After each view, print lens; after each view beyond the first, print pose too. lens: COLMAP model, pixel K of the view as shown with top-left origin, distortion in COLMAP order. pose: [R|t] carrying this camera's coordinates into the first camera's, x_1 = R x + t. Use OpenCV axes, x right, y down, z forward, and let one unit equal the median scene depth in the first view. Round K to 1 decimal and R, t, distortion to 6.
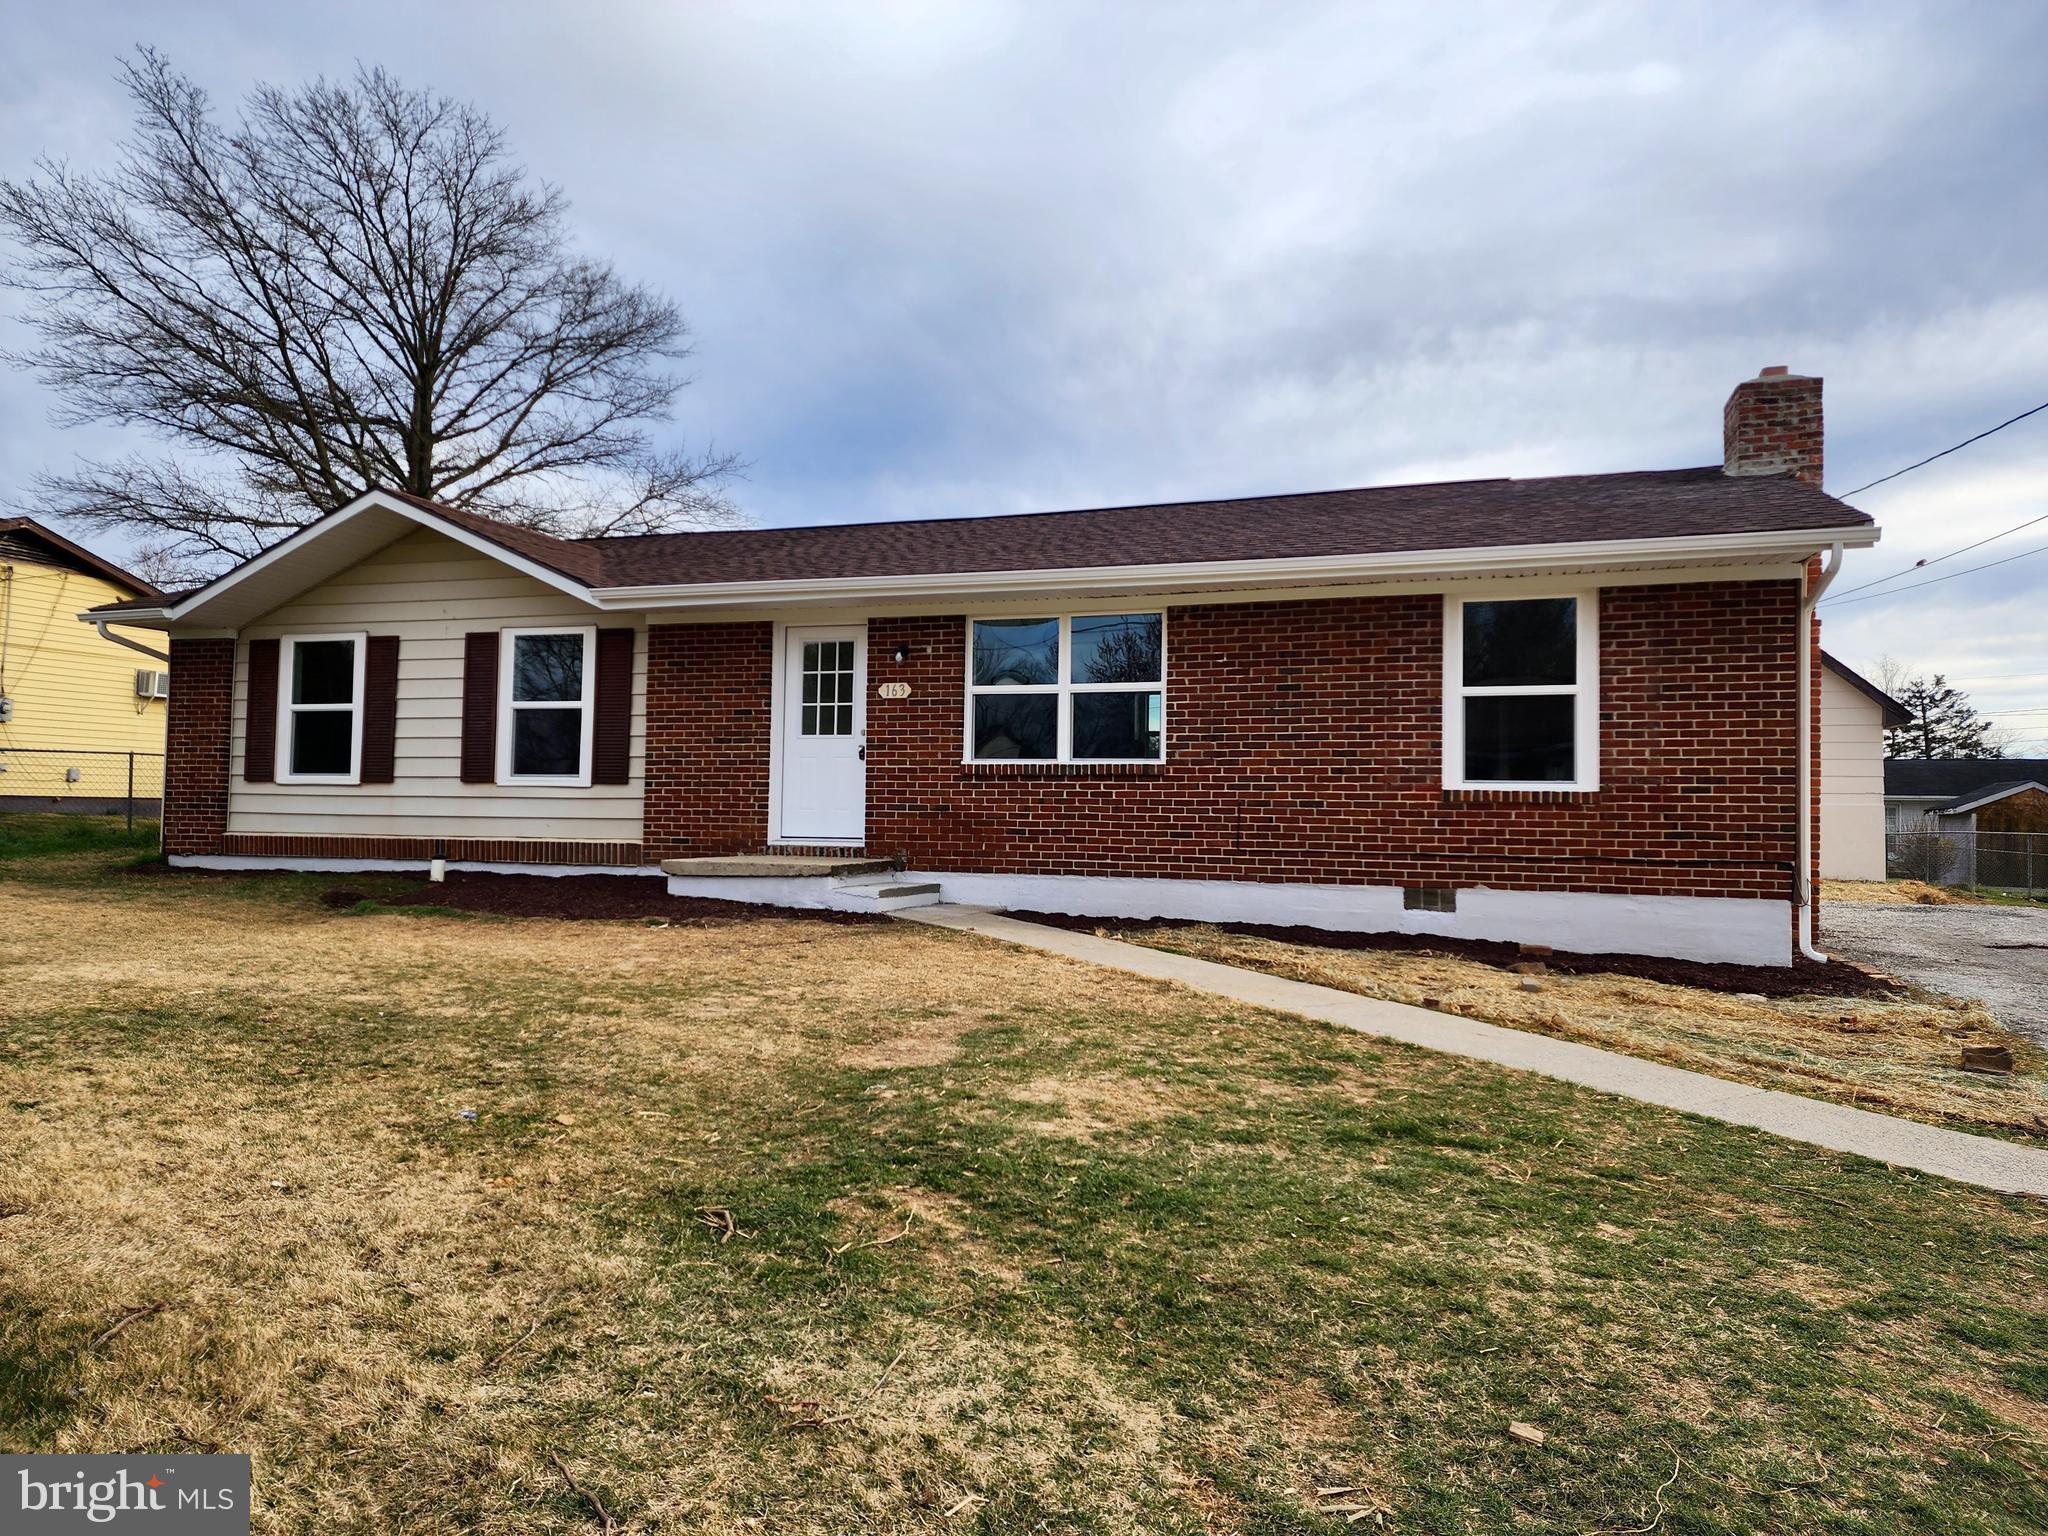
lens RADIAL K [[1378.7, 0, 1044.2], [0, 1378.7, 757.1], [0, 0, 1]] dist [0.074492, -0.062114]
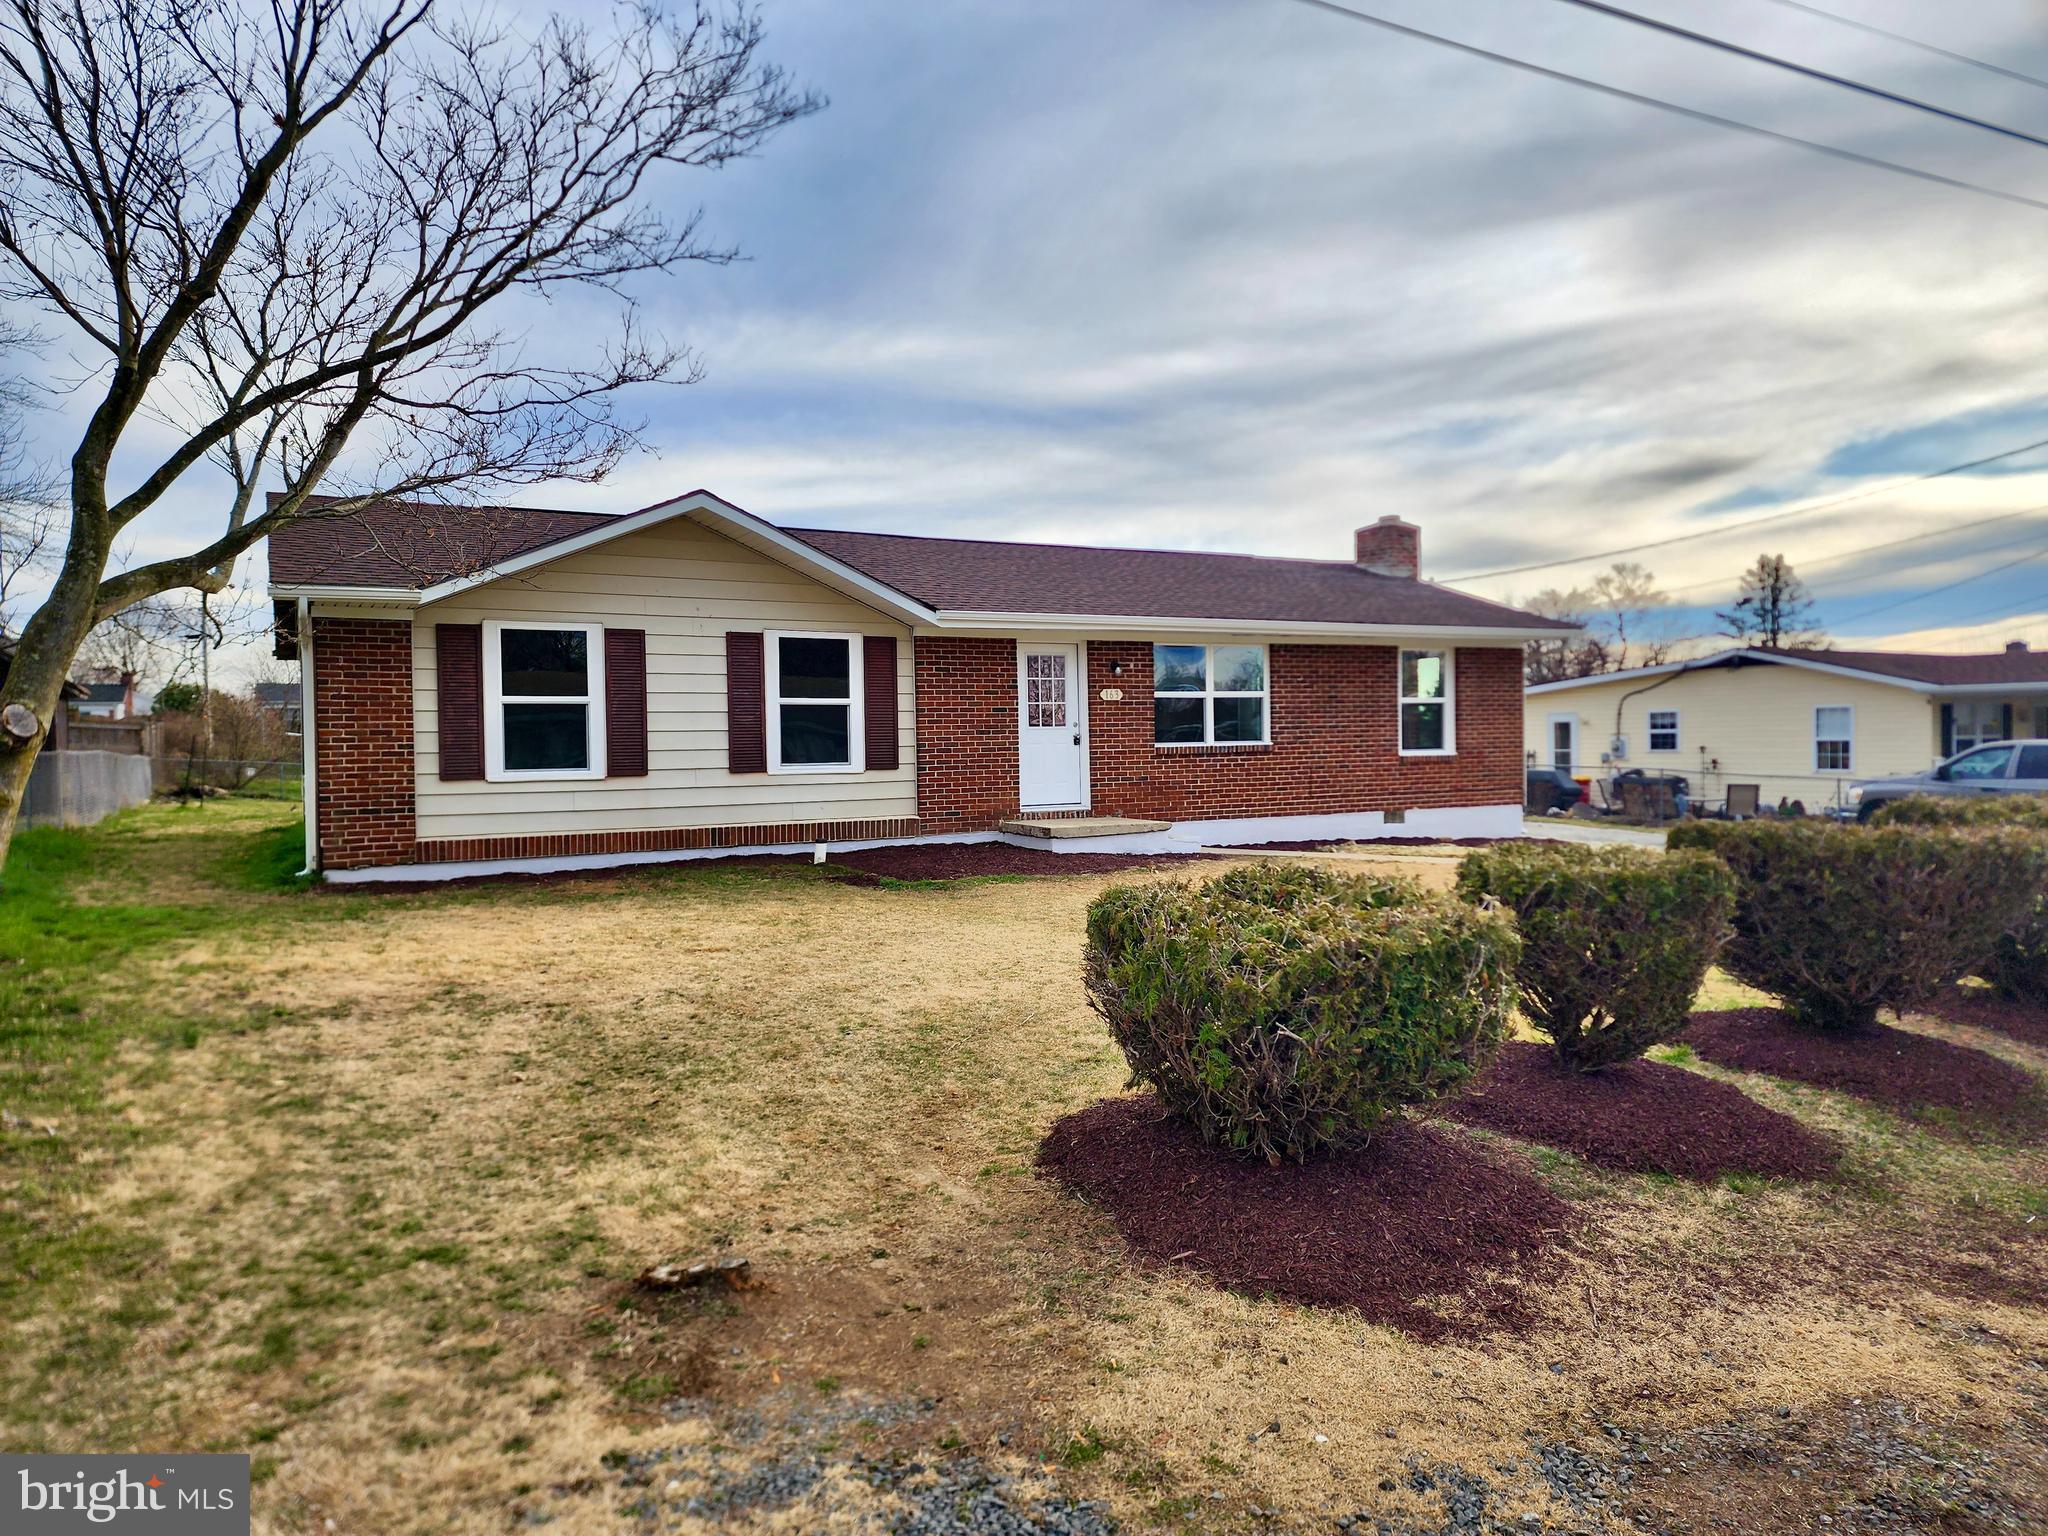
lens RADIAL K [[1378.7, 0, 1038.5], [0, 1378.7, 787.3], [0, 0, 1]] dist [0.074492, -0.062114]
pose [[0.664396, -0.049943, 0.745710, -1.083881], [-0.005031, 0.997443, 0.071285, -0.048991], [-0.747364, -0.051113, 0.662446, 0.125499]]
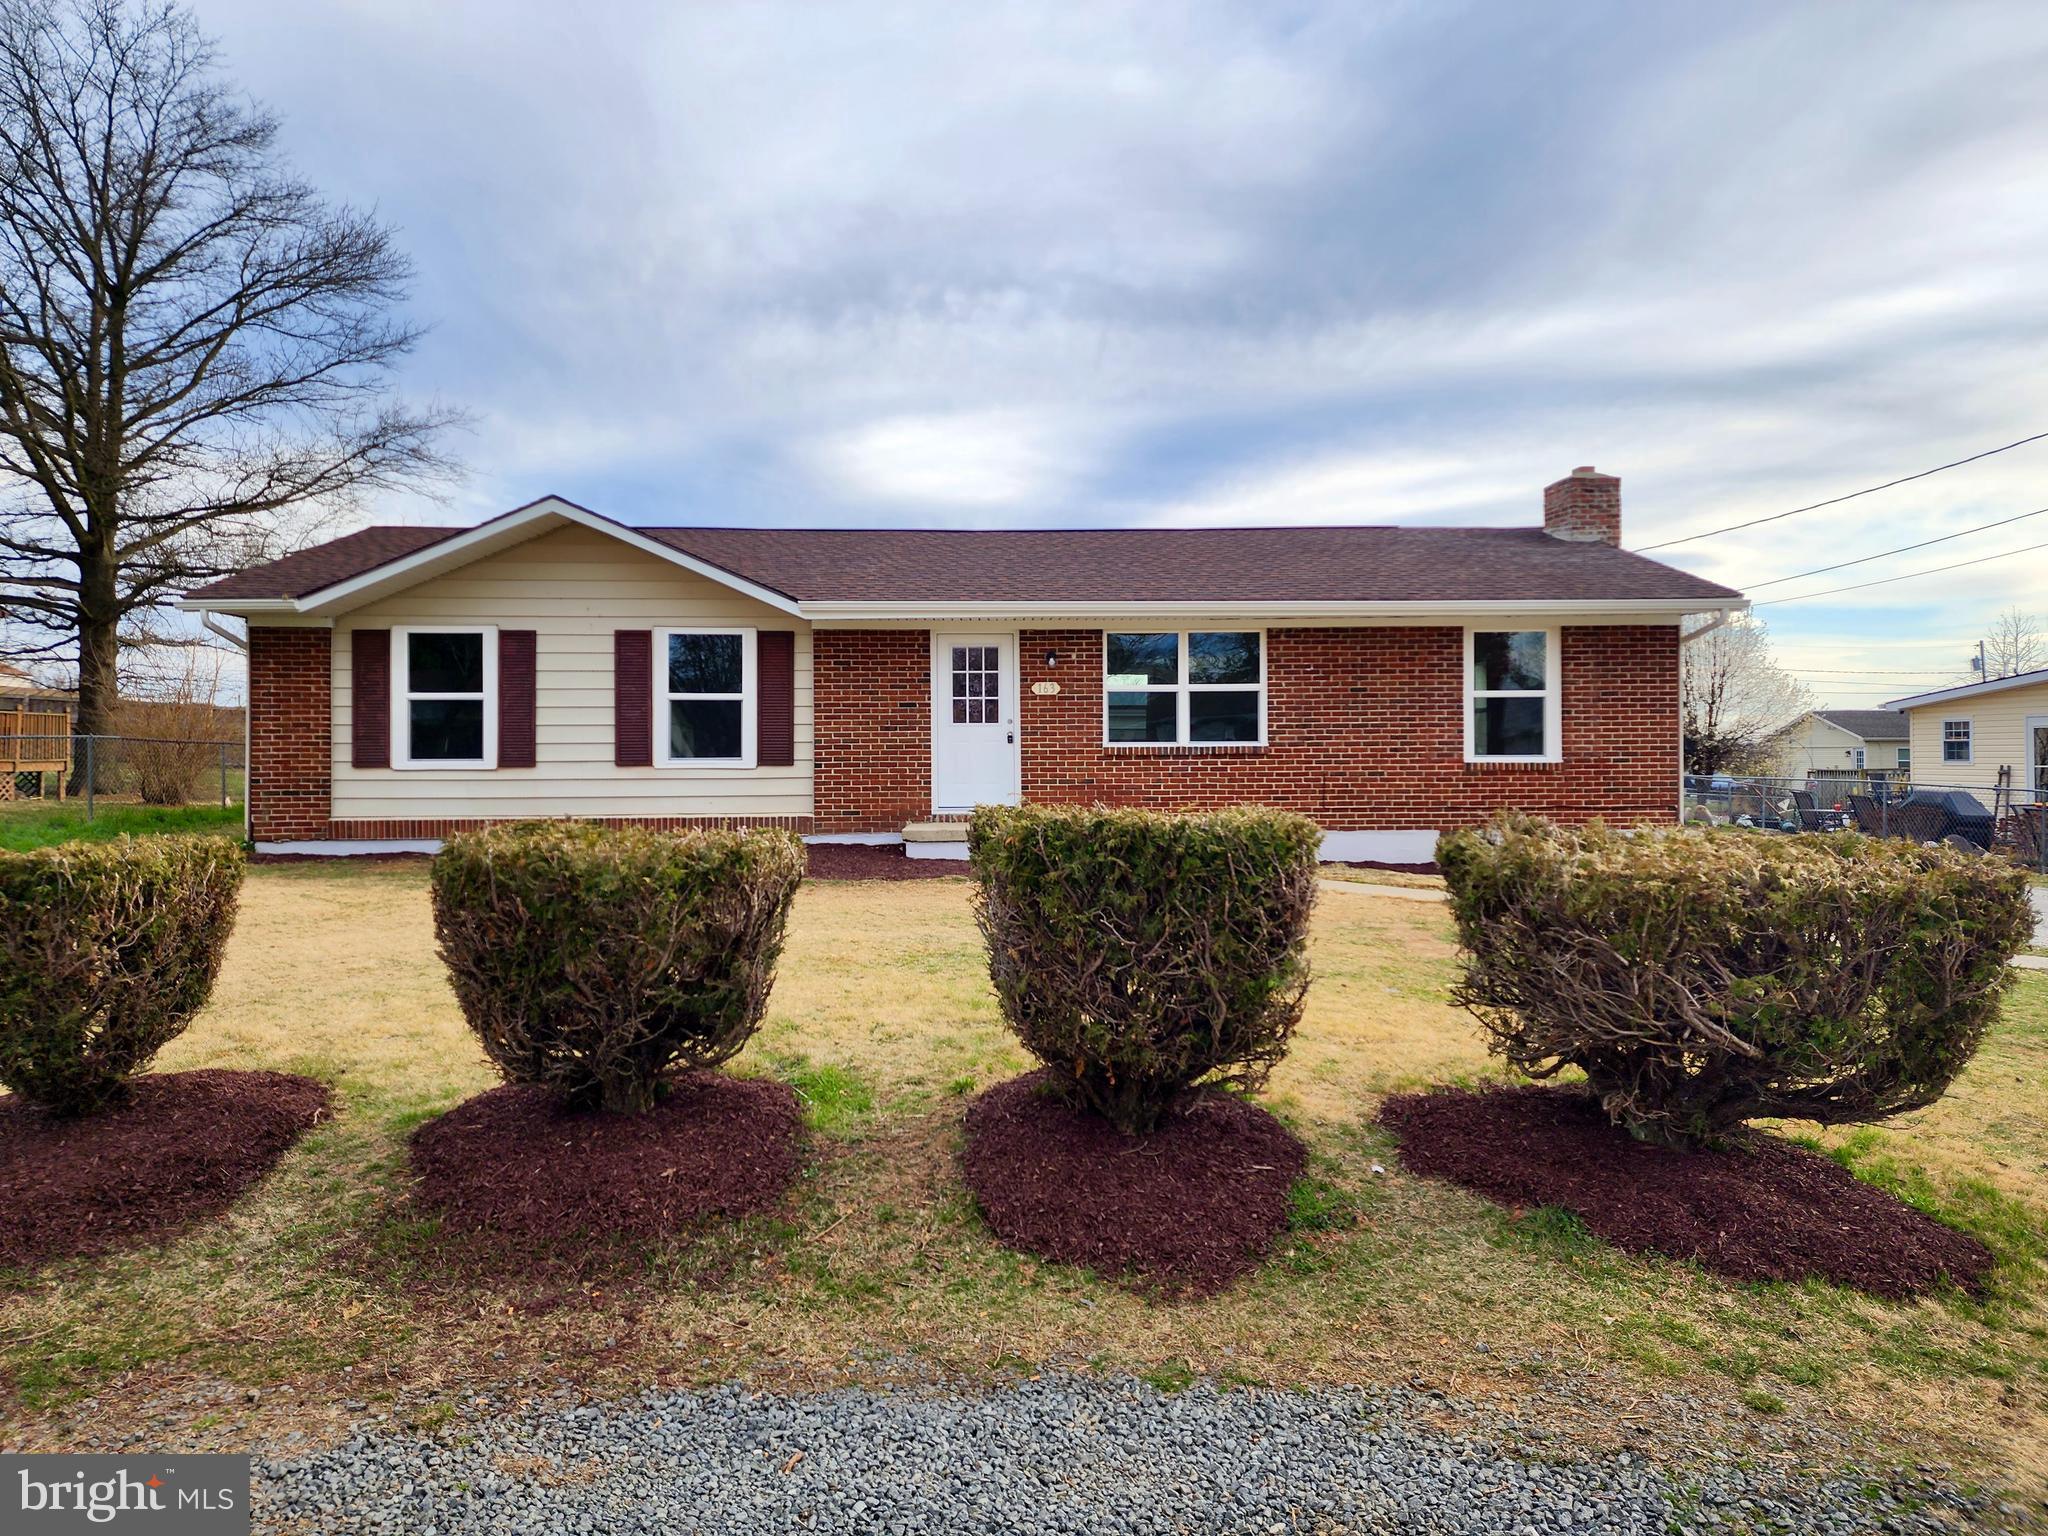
lens RADIAL K [[1378.7, 0, 1032.6], [0, 1378.7, 753.2], [0, 0, 1]] dist [0.074492, -0.062114]
pose [[0.930538, -0.018269, 0.365739, -0.528601], [0.002756, 0.999076, 0.042893, -0.039378], [-0.366185, -0.038905, 0.929729, -0.148364]]
